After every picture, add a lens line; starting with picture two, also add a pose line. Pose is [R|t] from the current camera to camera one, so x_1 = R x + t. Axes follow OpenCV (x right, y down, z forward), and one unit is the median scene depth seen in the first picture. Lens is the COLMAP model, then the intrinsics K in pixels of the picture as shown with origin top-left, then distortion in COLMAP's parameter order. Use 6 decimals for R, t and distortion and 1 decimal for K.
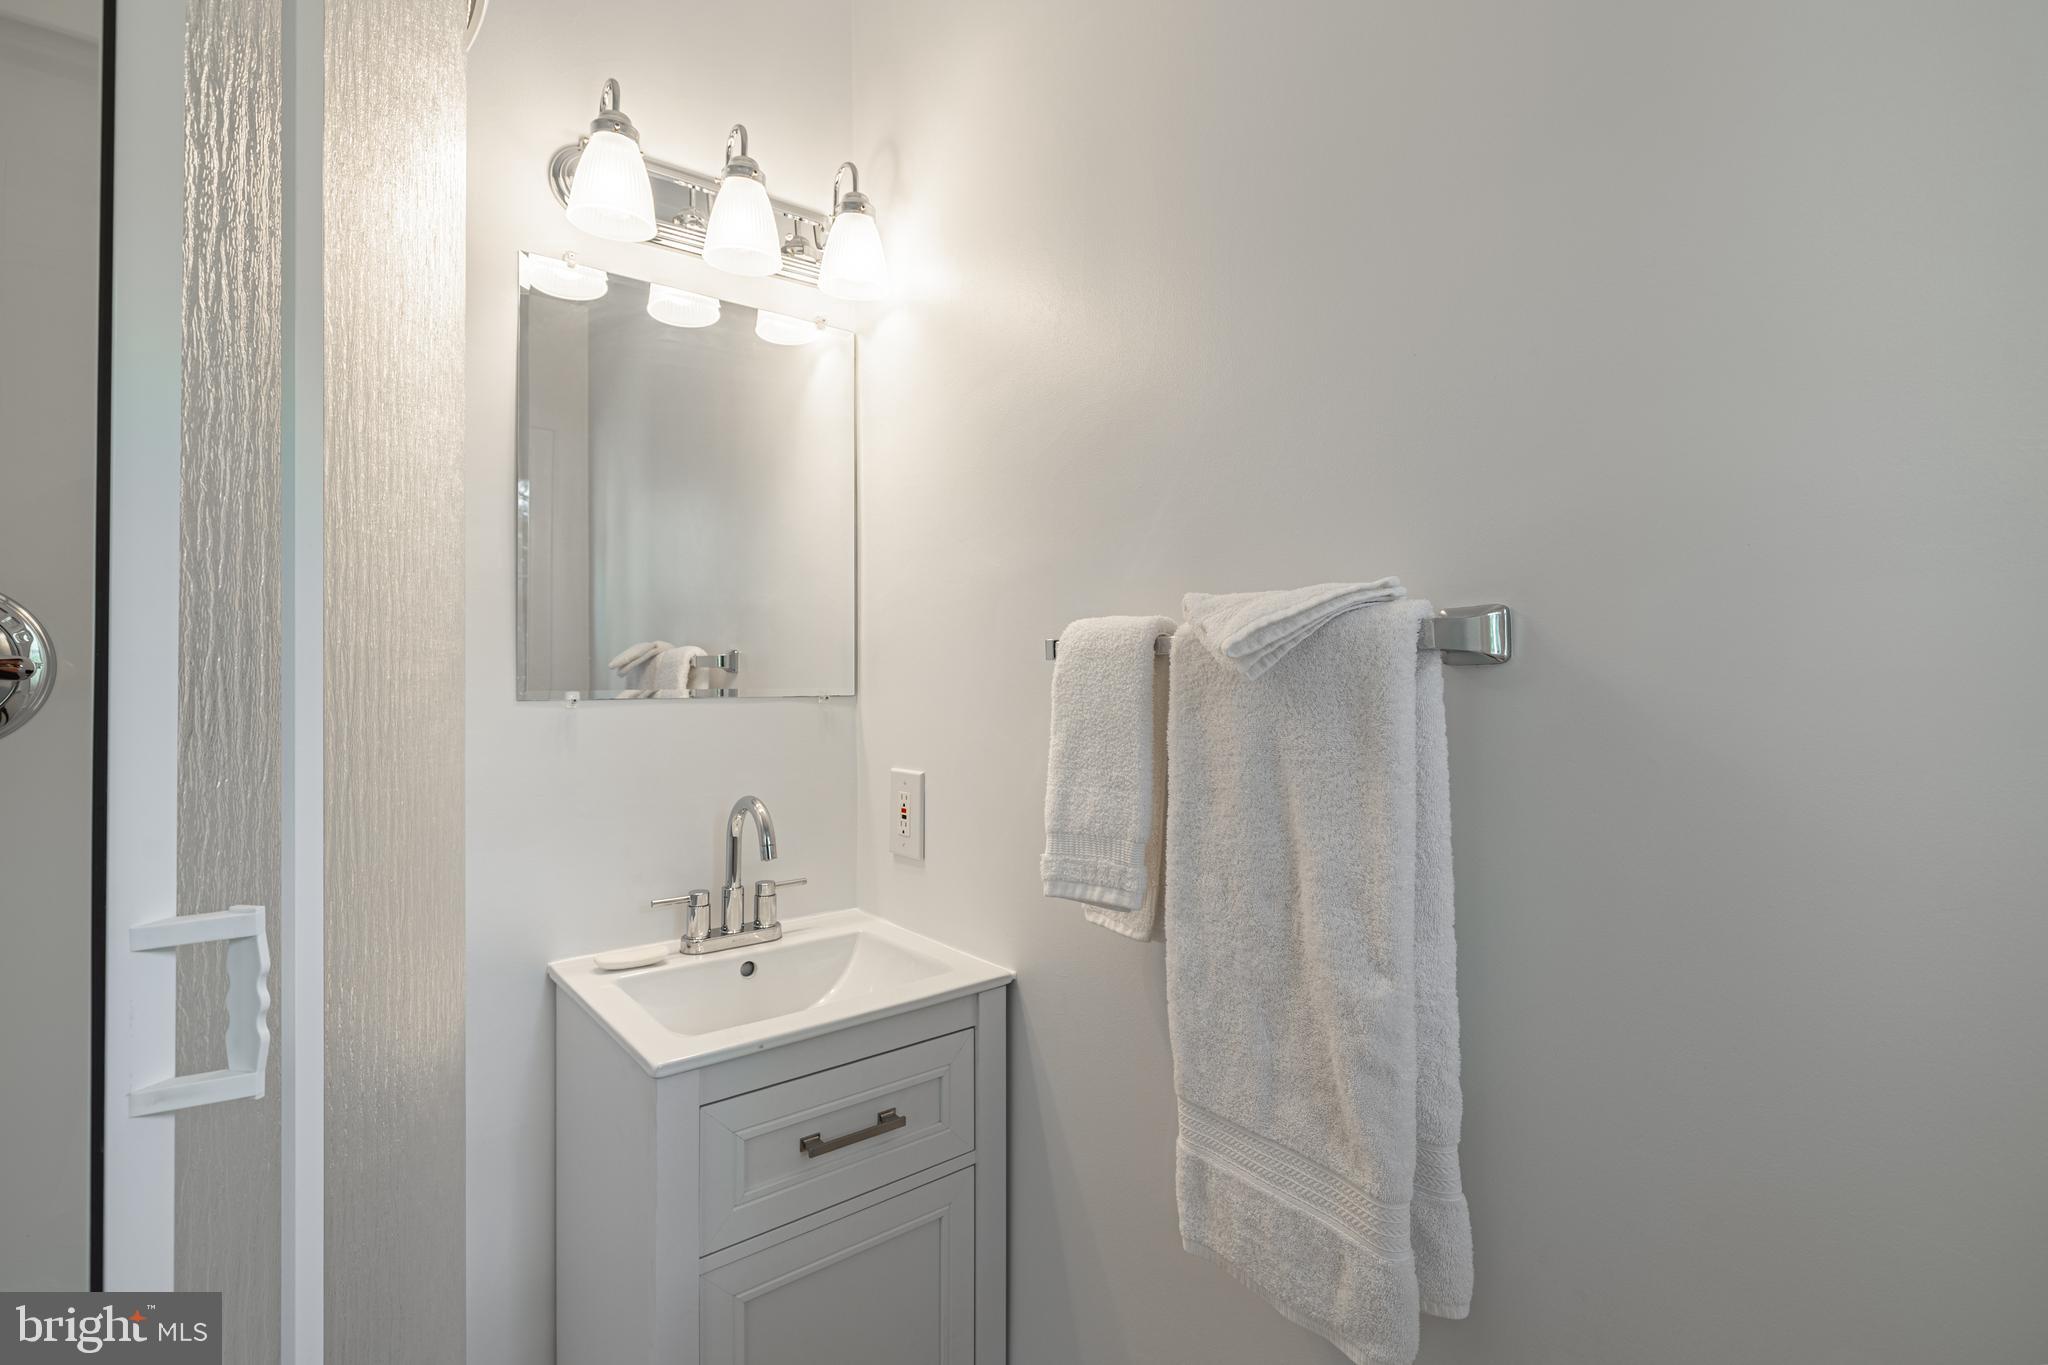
lens RADIAL K [[951.0, 0, 1021.2], [0, 951.0, 674.0], [0, 0, 1]] dist [-0.006066, 0.000234]
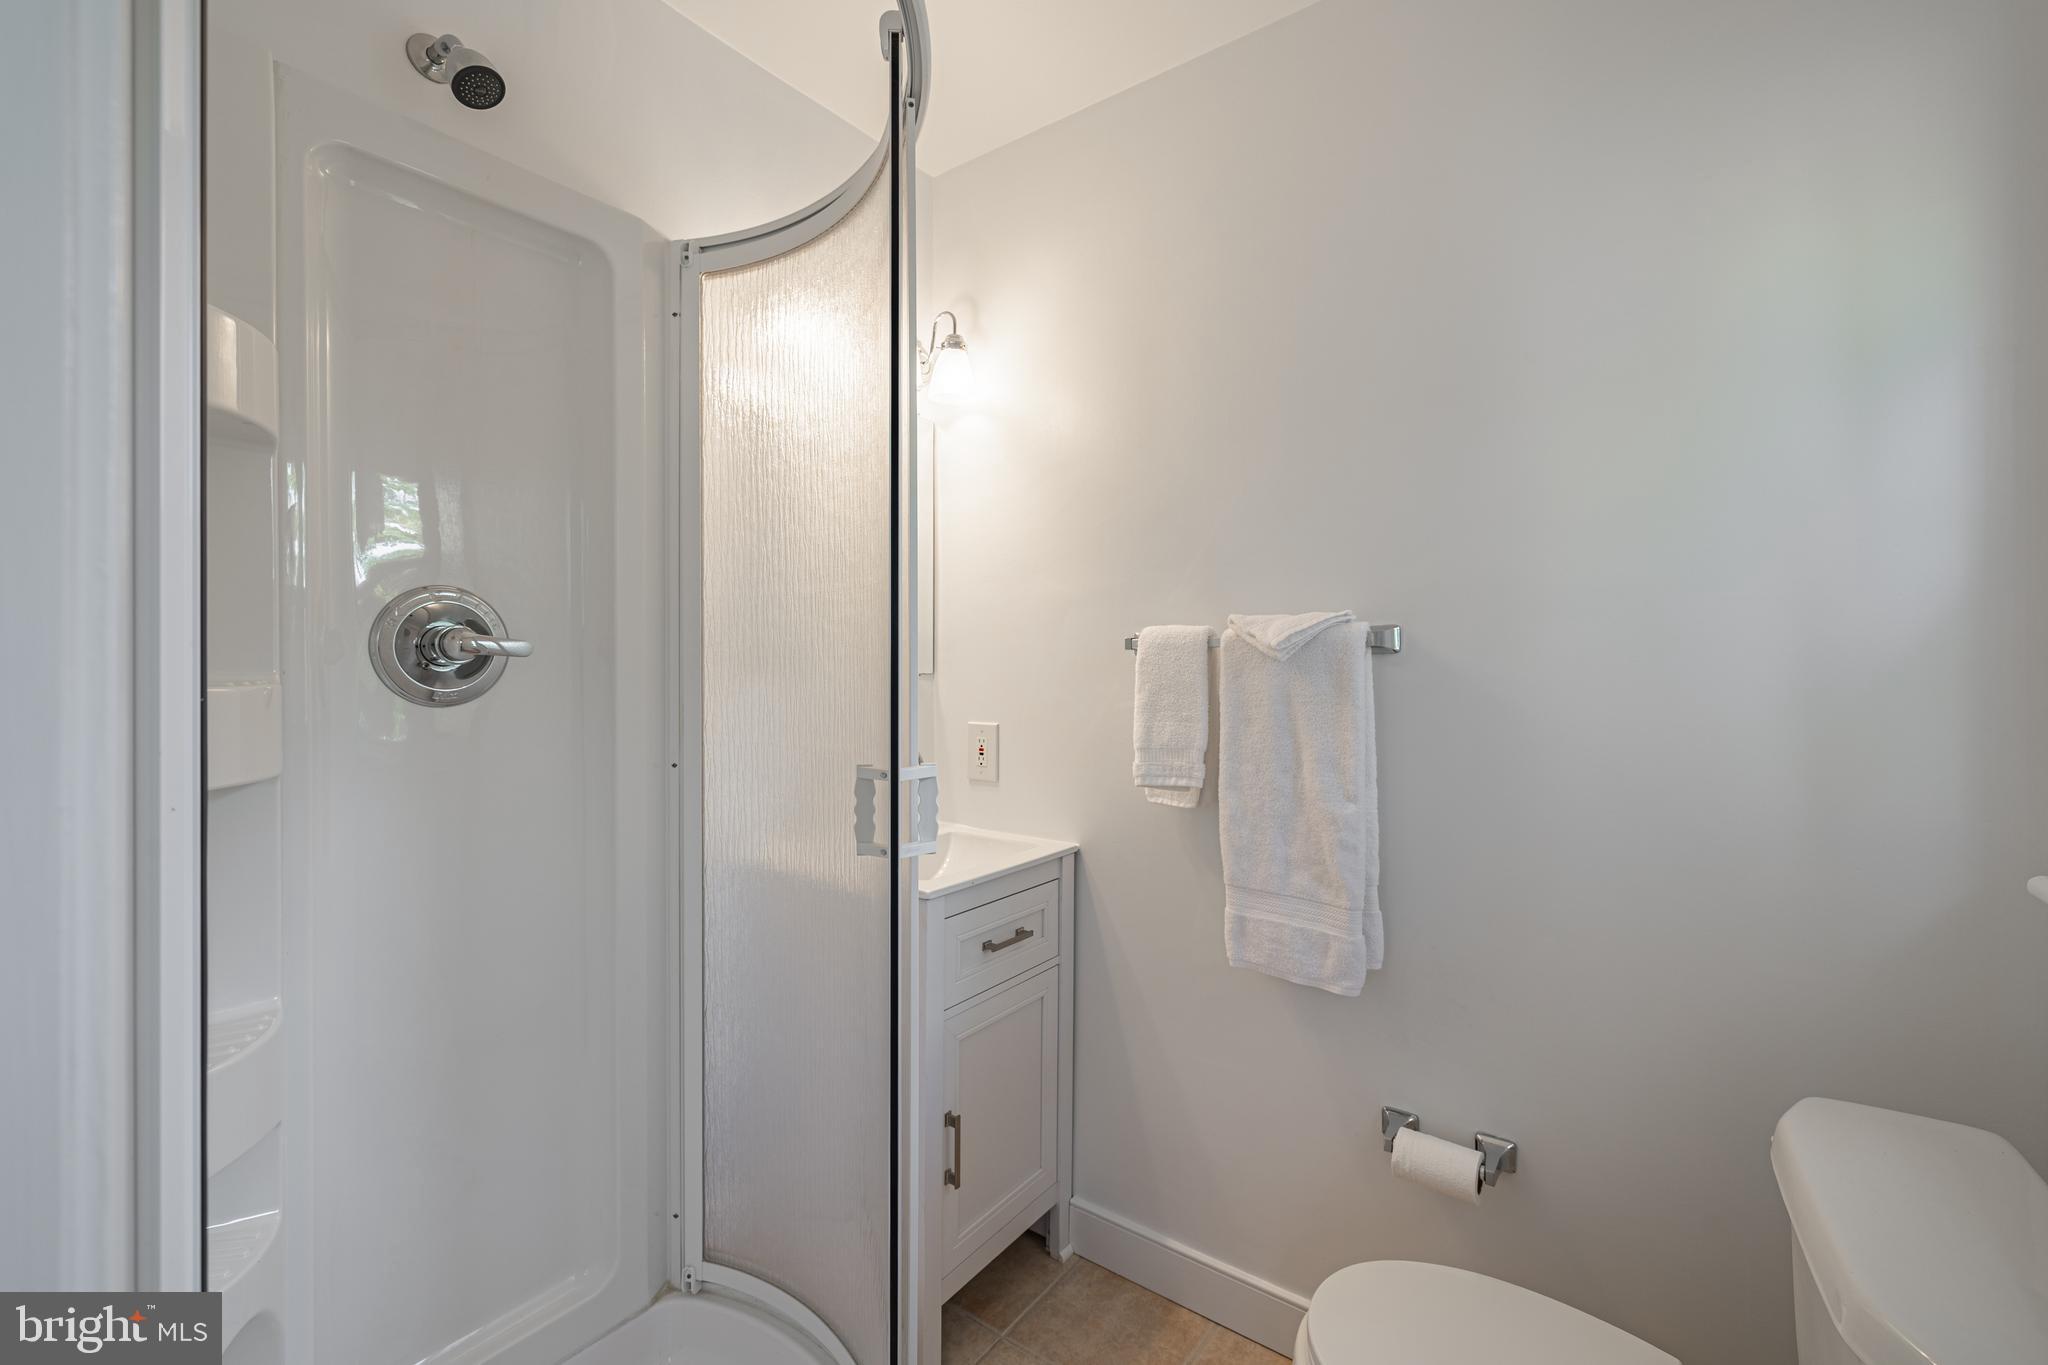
lens RADIAL K [[856.2, 0, 1021.1], [0, 856.2, 670.7], [0, 0, 1]] dist [0.002211, -0.000308]
pose [[0.970463, 0.002273, 0.241238, -0.648123], [-0.004370, 0.999957, 0.008156, 0.013382], [-0.241209, -0.008969, 0.970432, -0.540058]]
